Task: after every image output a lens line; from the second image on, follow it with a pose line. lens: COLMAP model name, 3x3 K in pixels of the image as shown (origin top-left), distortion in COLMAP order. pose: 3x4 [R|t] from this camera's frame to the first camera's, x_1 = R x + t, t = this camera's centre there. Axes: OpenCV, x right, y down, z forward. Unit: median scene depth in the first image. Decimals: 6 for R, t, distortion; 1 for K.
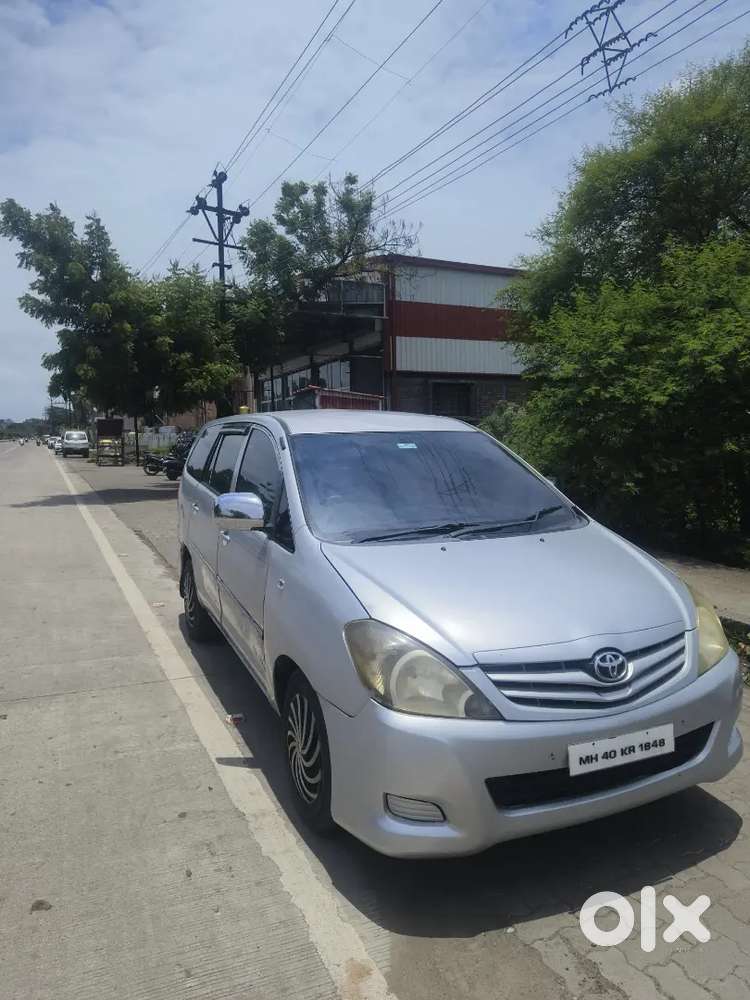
lens RADIAL K [[674.6, 0, 385.4], [0, 674.6, 501.8], [0, 0, 1]] dist [0.028149, -0.016417]
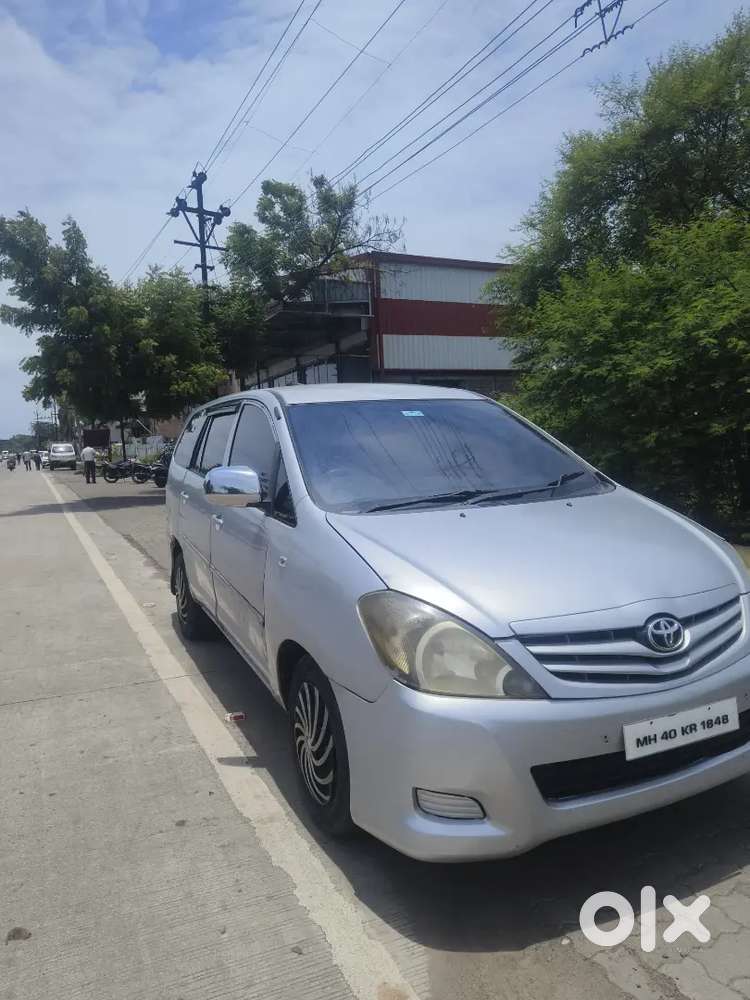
lens RADIAL K [[674.6, 0, 381.6], [0, 674.6, 503.2], [0, 0, 1]] dist [0.028149, -0.016417]
pose [[0.999394, -0.033704, 0.008741, -0.024294], [0.033735, 0.999425, -0.003441, 0.044679], [-0.008620, 0.003734, 0.999956, 0.088024]]
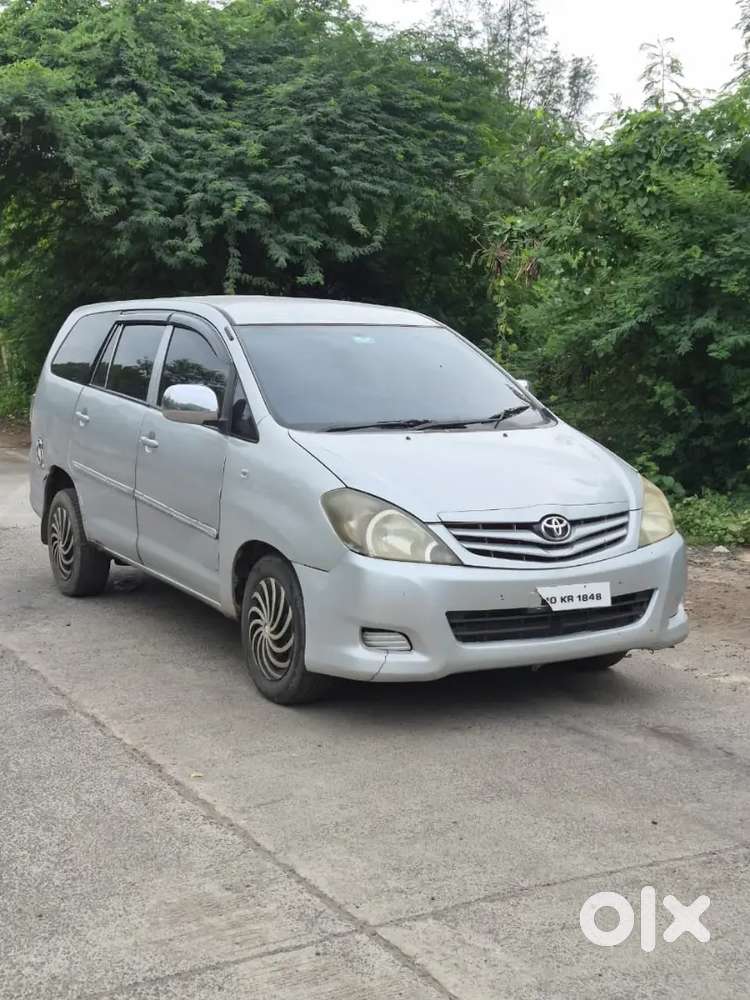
lens RADIAL K [[1357.0, 0, 377.9], [0, 1357.0, 503.5], [0, 0, 1]] dist [0.105571, 0.000000]
pose [[0.995336, 0.008086, 0.096127, -0.131865], [-0.009881, 0.999785, 0.018211, 0.111030], [-0.095959, -0.019076, 0.995203, -0.879827]]
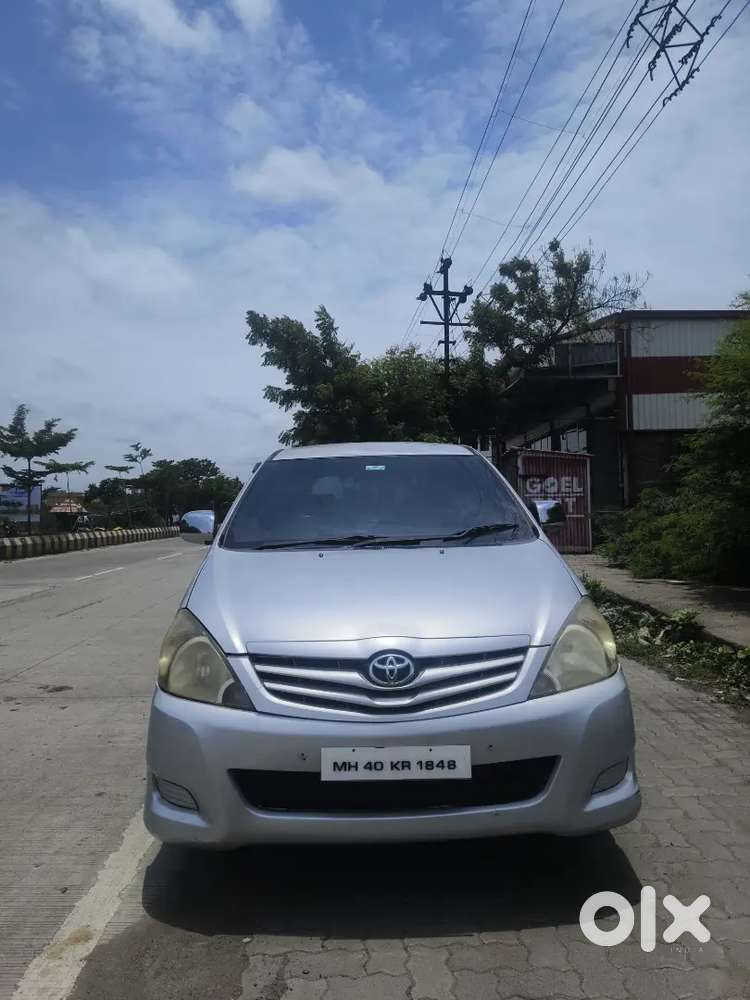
lens RADIAL K [[674.6, 0, 382.6], [0, 674.6, 505.5], [0, 0, 1]] dist [0.028149, -0.016417]
pose [[0.922713, -0.020053, -0.384966, 0.466905], [-0.019495, 0.994941, -0.098555, 0.078078], [0.384994, 0.098443, 0.917654, 0.096443]]
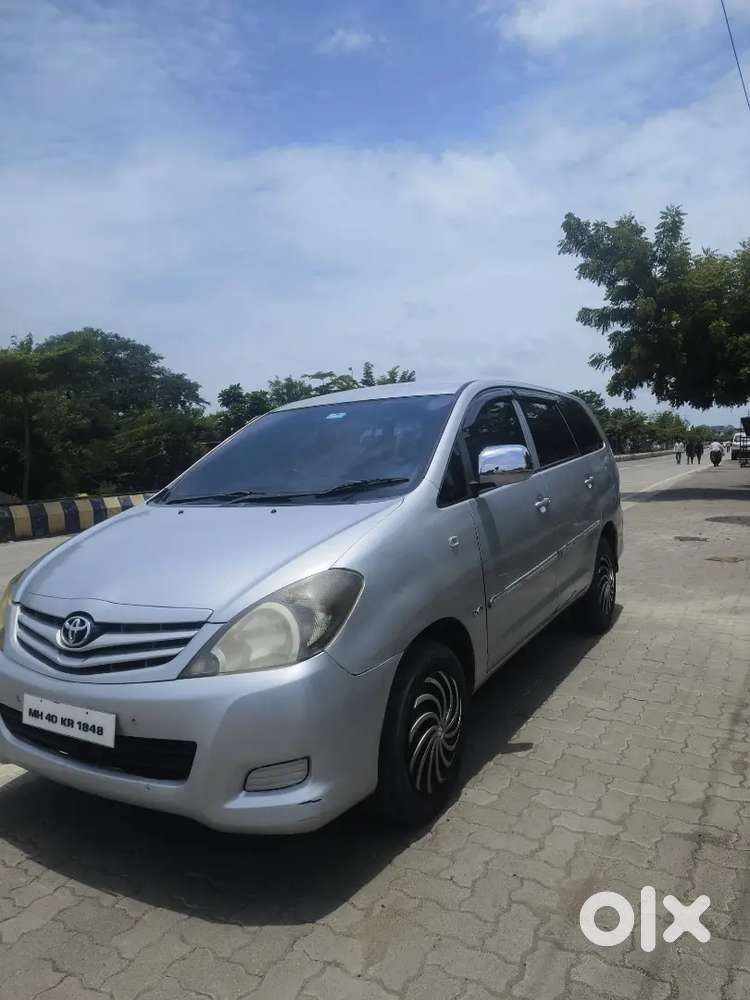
lens RADIAL K [[674.6, 0, 375.1], [0, 674.6, 503.5], [0, 0, 1]] dist [0.028149, -0.016417]
pose [[0.585664, 0.031562, -0.809939, 0.920065], [-0.032331, 0.999356, 0.015565, 0.026215], [0.809909, 0.017071, 0.586308, 0.539297]]
